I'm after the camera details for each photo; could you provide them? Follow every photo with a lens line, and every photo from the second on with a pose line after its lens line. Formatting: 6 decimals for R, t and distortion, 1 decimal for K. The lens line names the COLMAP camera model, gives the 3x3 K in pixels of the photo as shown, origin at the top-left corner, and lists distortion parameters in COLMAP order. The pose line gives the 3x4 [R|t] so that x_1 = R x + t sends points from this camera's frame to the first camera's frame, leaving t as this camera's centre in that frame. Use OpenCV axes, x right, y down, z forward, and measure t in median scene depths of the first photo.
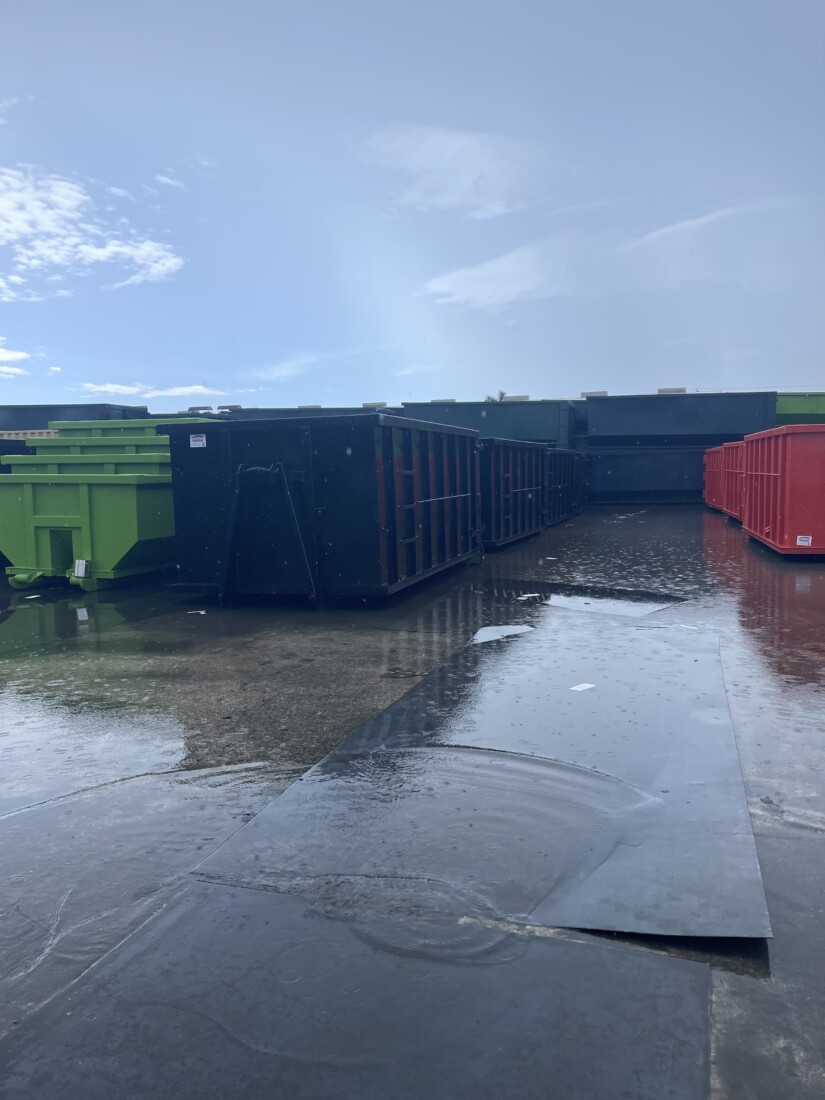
lens RADIAL K [[852.6, 0, 413.9], [0, 852.6, 548.0], [0, 0, 1]] dist [0.017332, -0.005157]
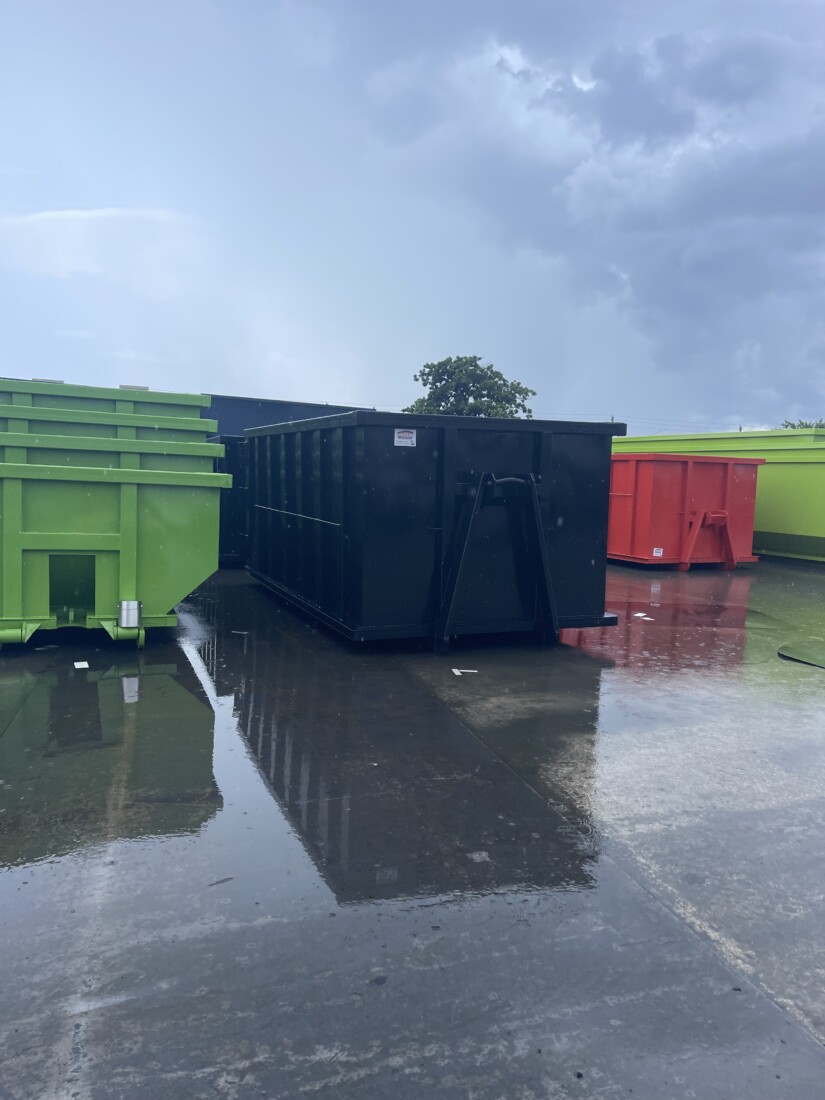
lens RADIAL K [[852.6, 0, 413.9], [0, 852.6, 551.6], [0, 0, 1]] dist [0.017332, -0.005157]
pose [[0.765898, -0.013907, 0.642811, -0.622723], [0.009944, 0.999903, 0.009785, -0.027079], [-0.642885, -0.001103, 0.765962, 0.355174]]
